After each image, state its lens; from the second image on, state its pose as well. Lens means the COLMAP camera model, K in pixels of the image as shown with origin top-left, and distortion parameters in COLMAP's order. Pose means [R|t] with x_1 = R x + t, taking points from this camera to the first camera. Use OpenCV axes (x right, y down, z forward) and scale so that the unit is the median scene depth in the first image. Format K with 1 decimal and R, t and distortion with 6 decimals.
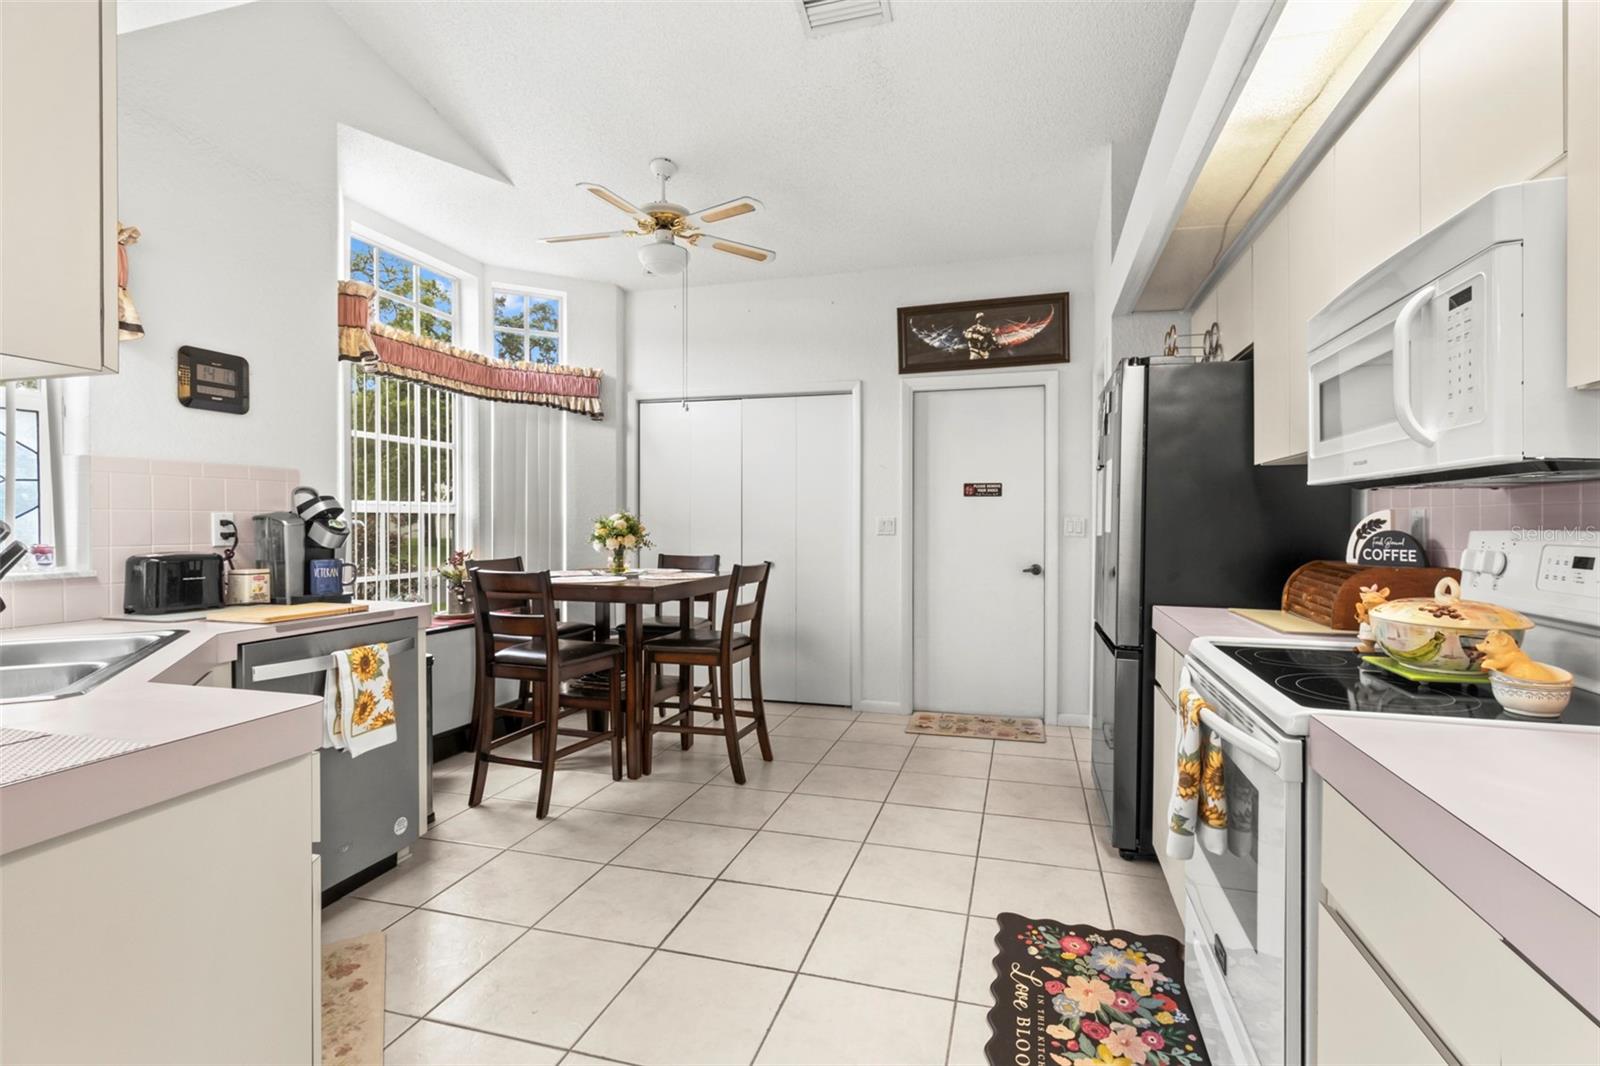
lens RADIAL K [[755.7, 0, 790.9], [0, 755.7, 528.5], [0, 0, 1]] dist [0.000601, 0.001039]
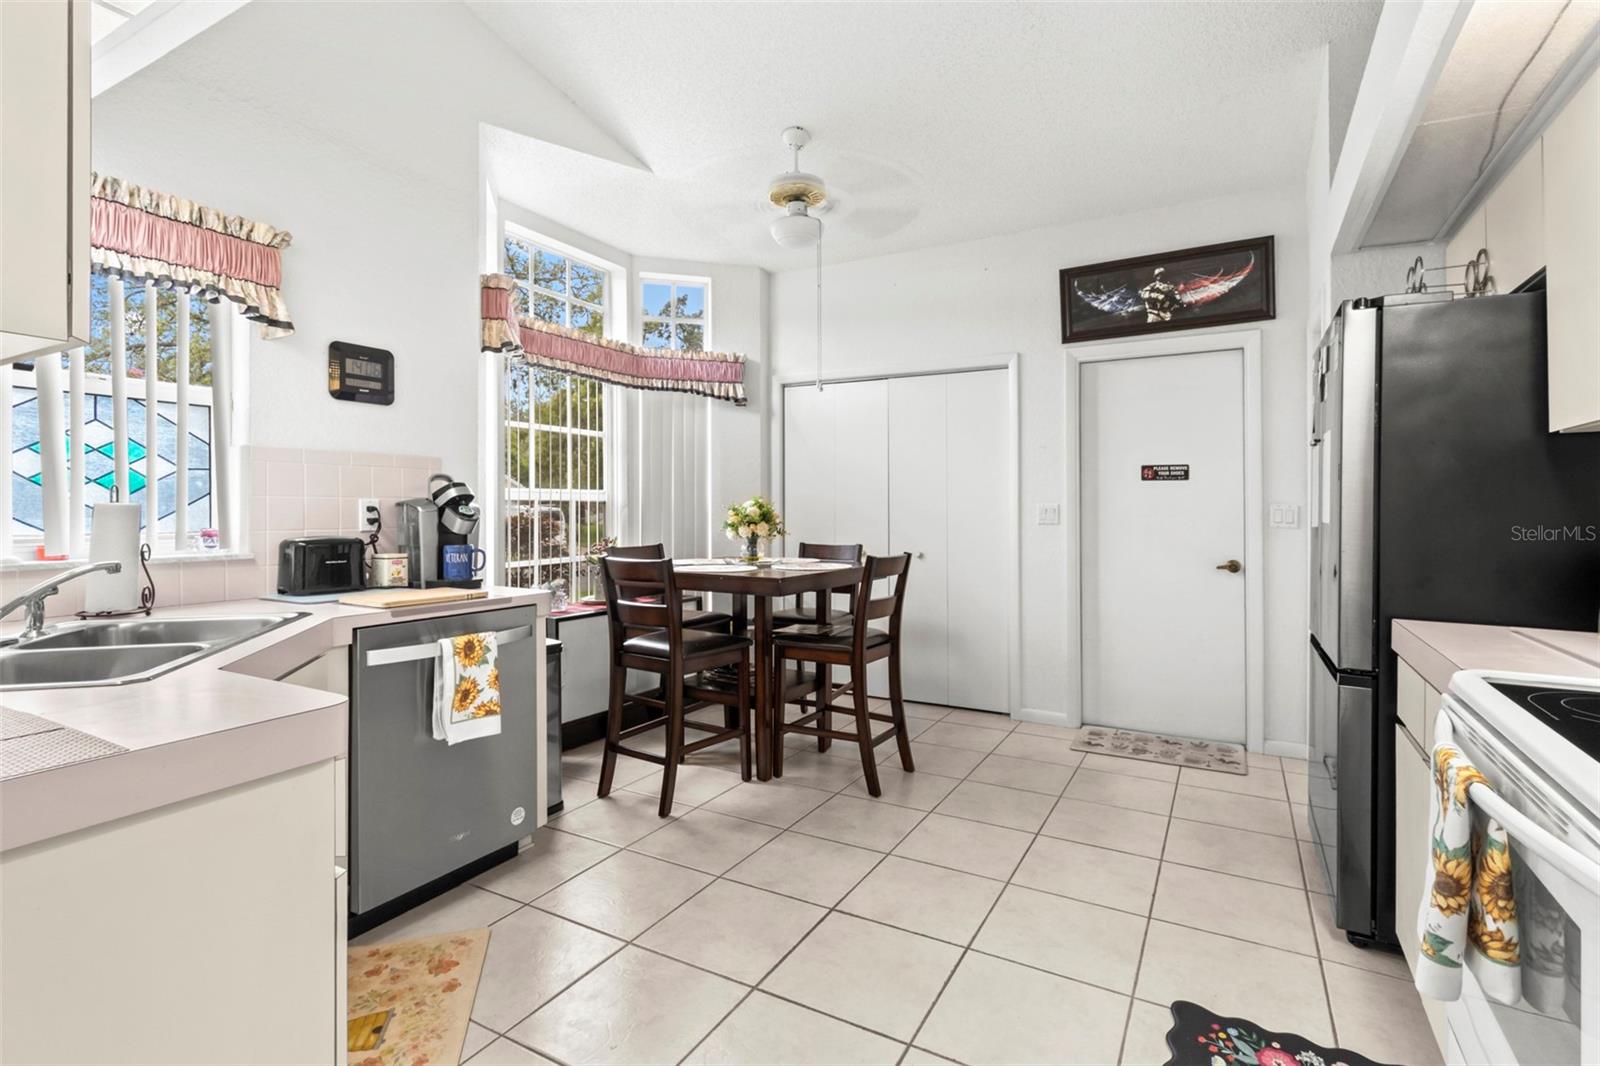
lens RADIAL K [[755.7, 0, 795.0], [0, 755.7, 501.9], [0, 0, 1]] dist [0.000601, 0.001039]
pose [[0.975004, -0.000126, -0.222187, 0.048190], [-0.004155, 0.999815, -0.018800, 0.000091], [0.222148, 0.019254, 0.974823, 0.094407]]
